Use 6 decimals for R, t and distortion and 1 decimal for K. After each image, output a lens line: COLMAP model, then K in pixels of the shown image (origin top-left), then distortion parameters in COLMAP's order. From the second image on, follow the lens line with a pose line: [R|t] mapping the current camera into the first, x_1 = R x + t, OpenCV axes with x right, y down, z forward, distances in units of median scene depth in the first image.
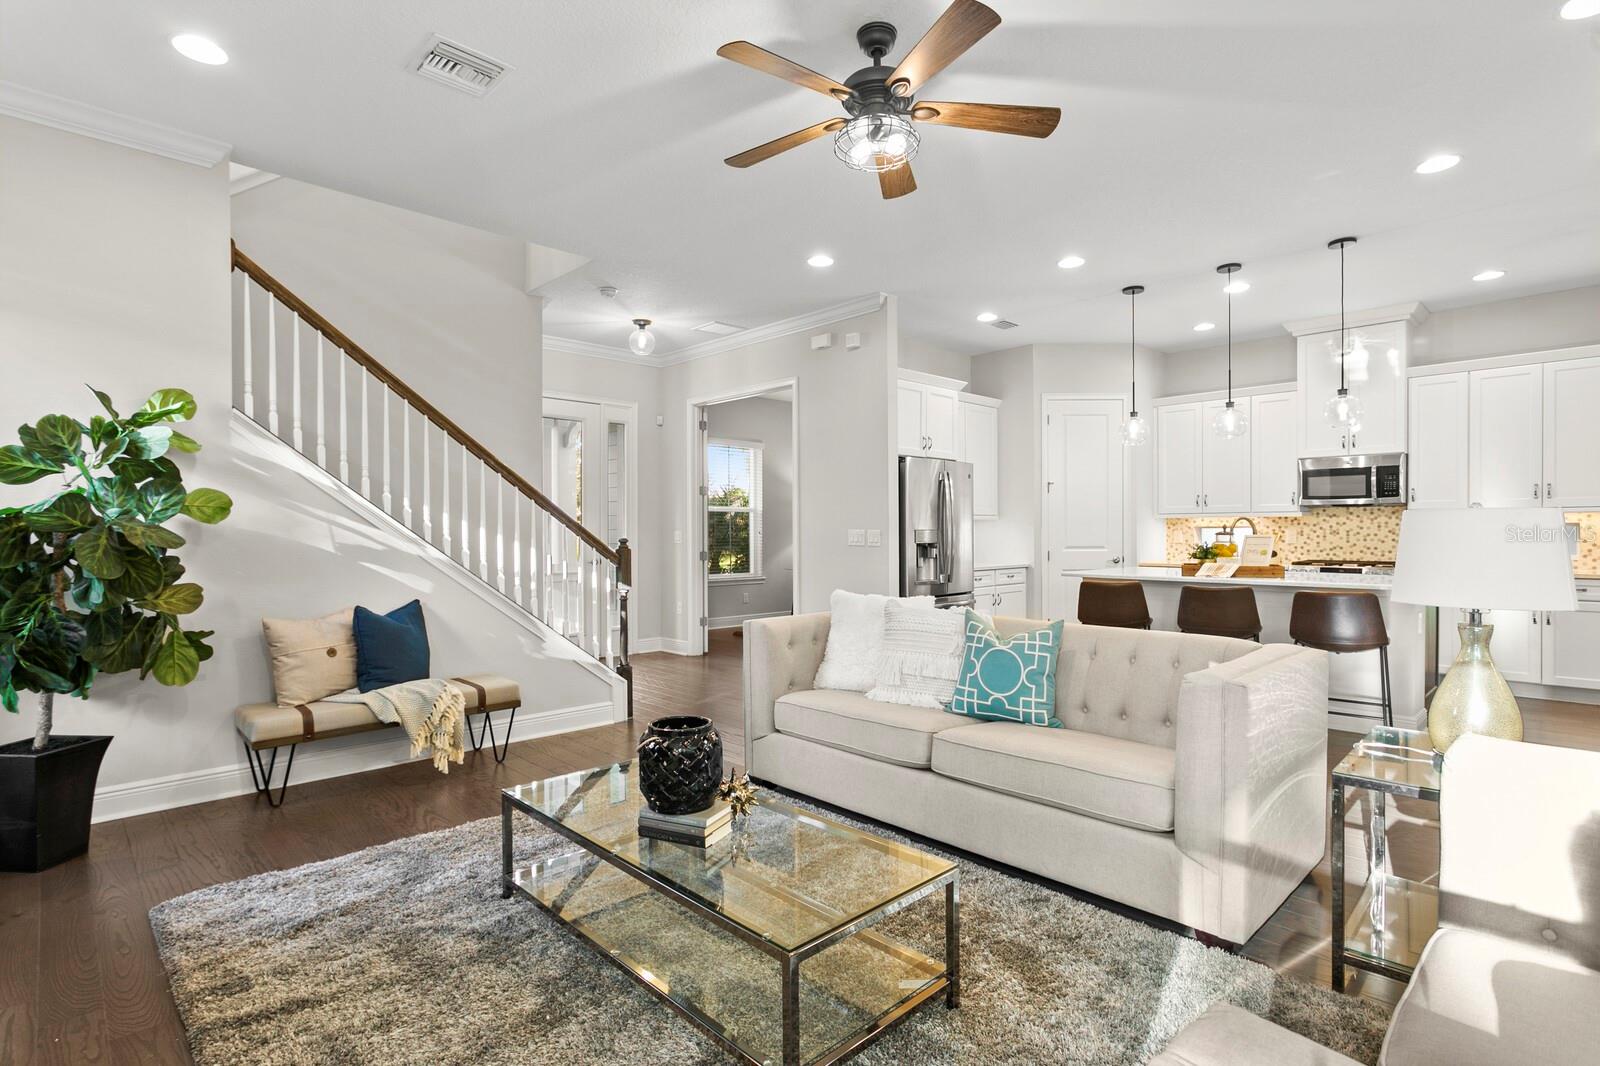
lens RADIAL K [[801.4, 0, 804.7], [0, 801.4, 537.3], [0, 0, 1]] dist [-0.012925, 0.003705]
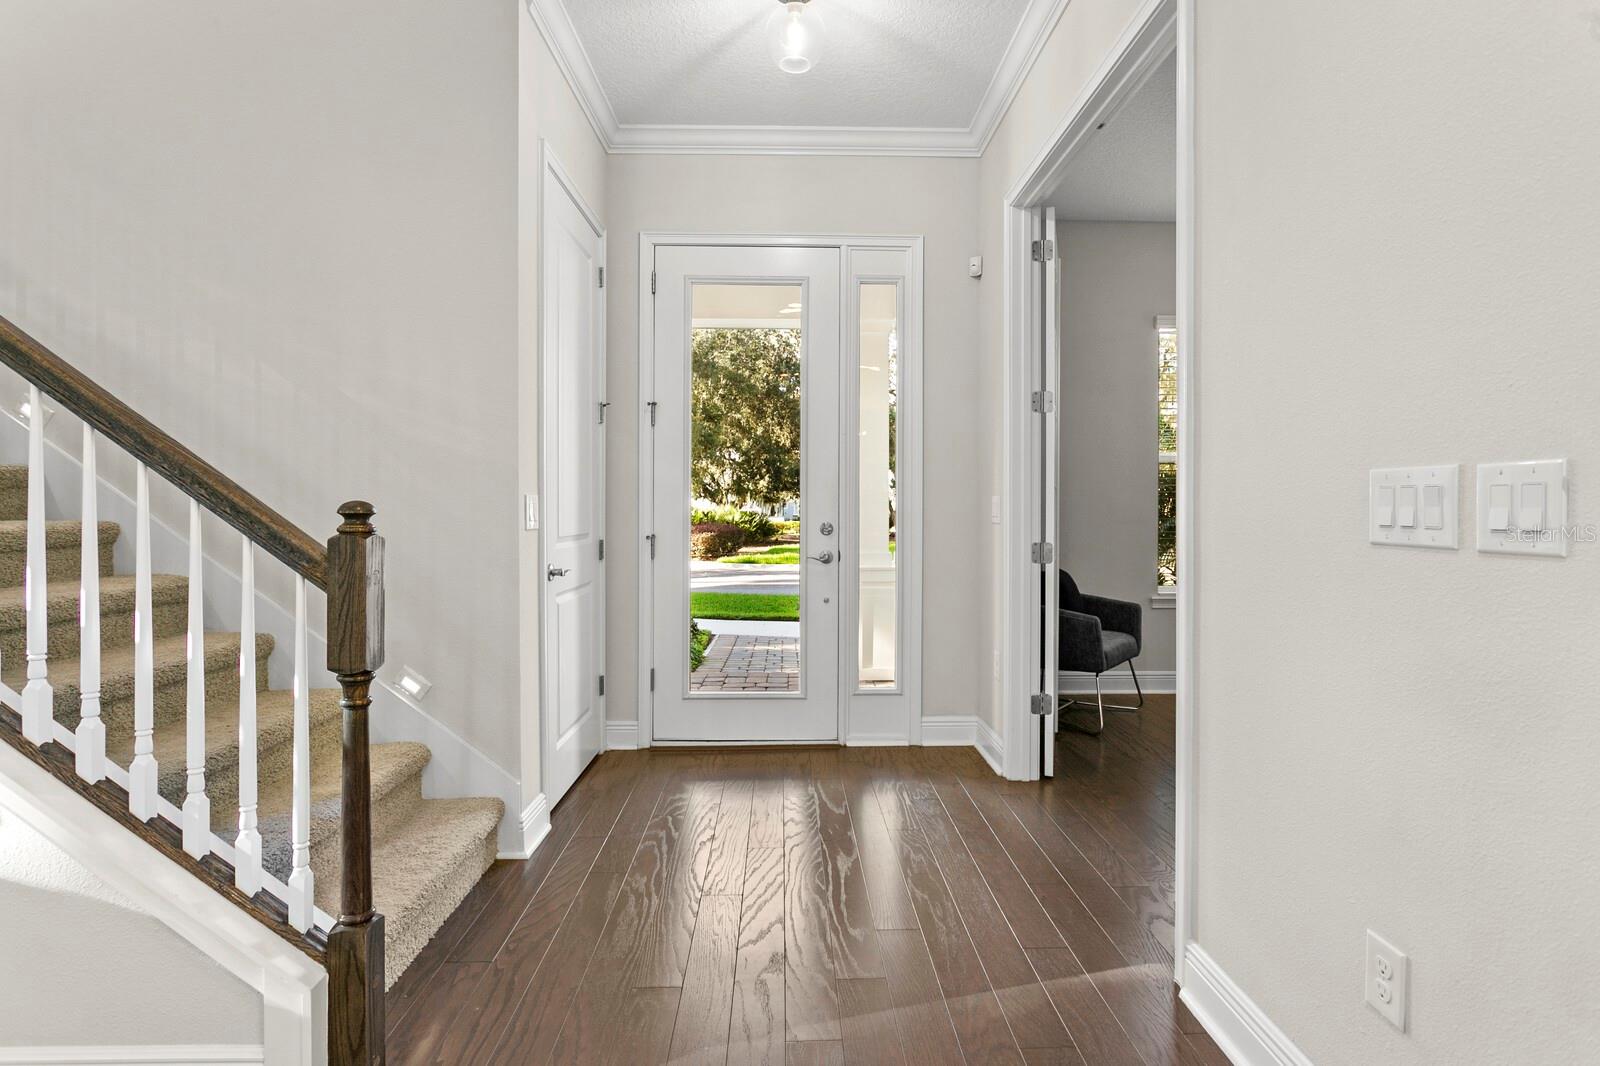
lens RADIAL K [[801.4, 0, 805.2], [0, 801.4, 511.8], [0, 0, 1]] dist [-0.012925, 0.003705]
pose [[0.737014, 0.004303, -0.675863, 0.086618], [-0.008104, 0.999964, -0.002470, 0.004258], [0.675829, 0.007298, 0.737023, 0.730149]]
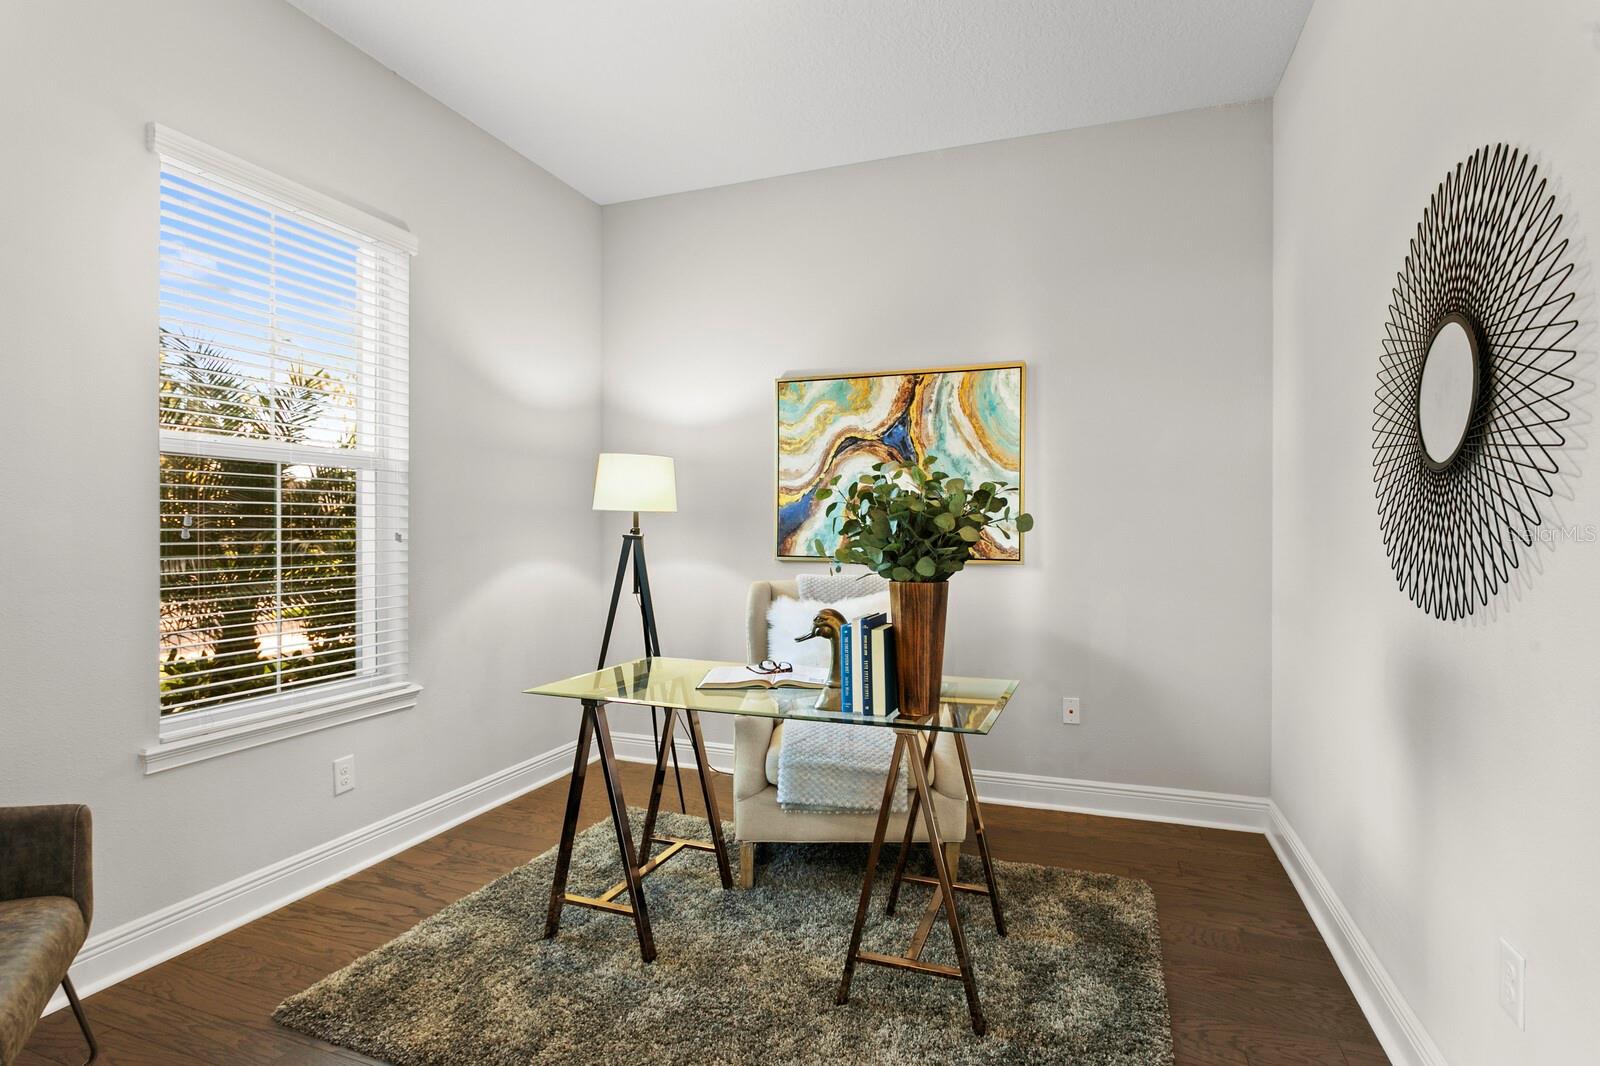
lens RADIAL K [[801.4, 0, 799.9], [0, 801.4, 524.2], [0, 0, 1]] dist [-0.012925, 0.003705]
pose [[0.902186, 0.004491, 0.431324, -0.081330], [0.000136, 0.999943, -0.010696, -0.012350], [-0.431347, 0.009709, 0.902134, 1.096239]]
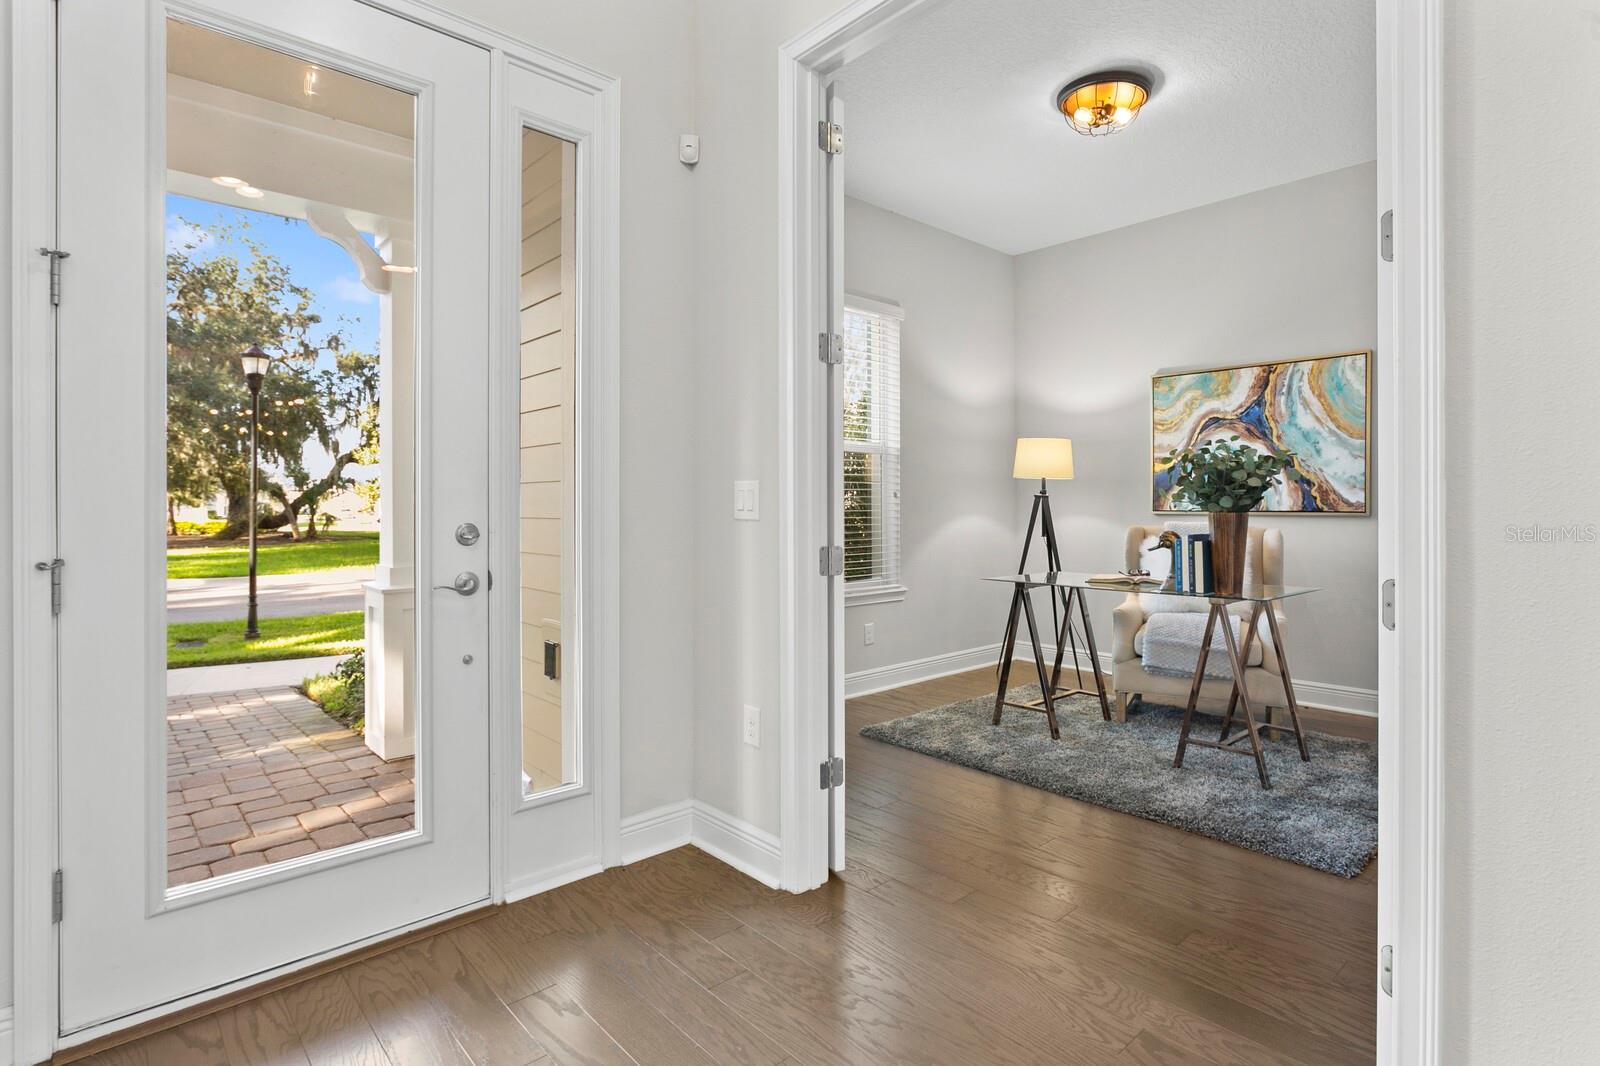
lens RADIAL K [[801.4, 0, 804.6], [0, 801.4, 503.4], [0, 0, 1]] dist [-0.012925, 0.003705]
pose [[0.999431, 0.000245, -0.033724, -0.153728], [-0.000543, 0.999961, -0.008821, 0.005216], [0.033721, 0.008834, 0.999392, 0.847688]]
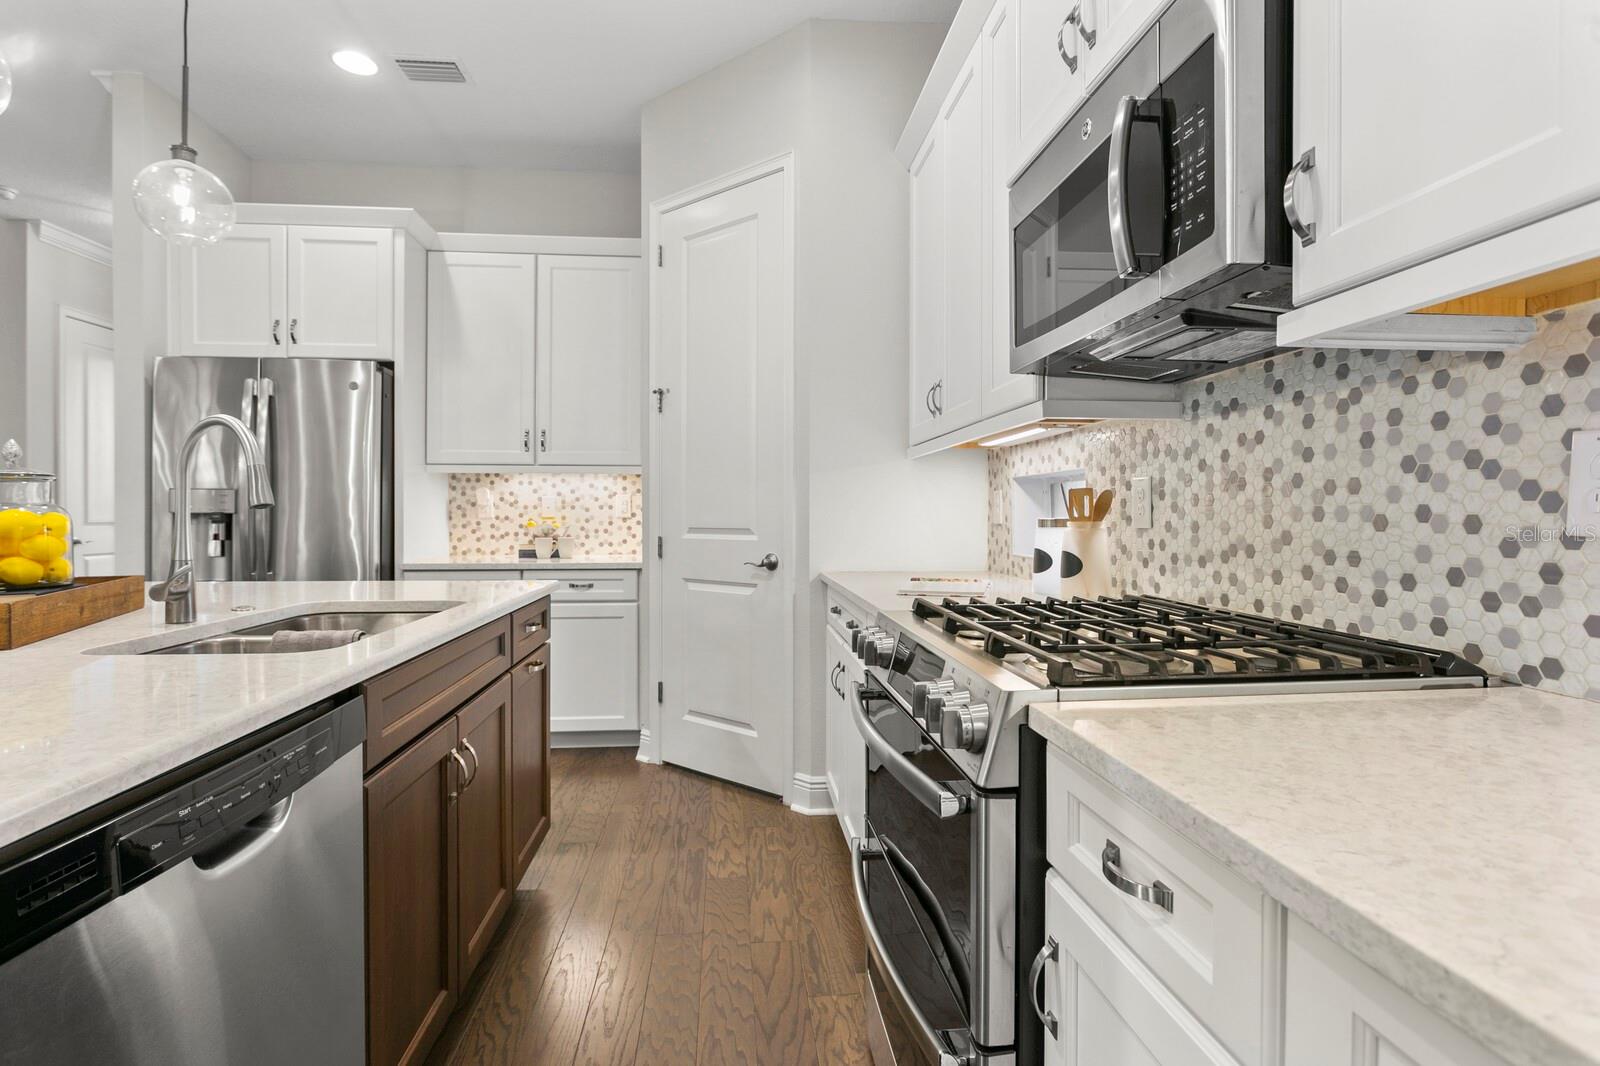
lens RADIAL K [[801.4, 0, 777.7], [0, 801.4, 522.7], [0, 0, 1]] dist [-0.012925, 0.003705]
pose [[0.764509, 0.012195, -0.644498, 0.771766], [-0.009344, 0.999926, 0.007836, 0.005448], [0.644545, 0.000032, 0.764566, 0.809828]]
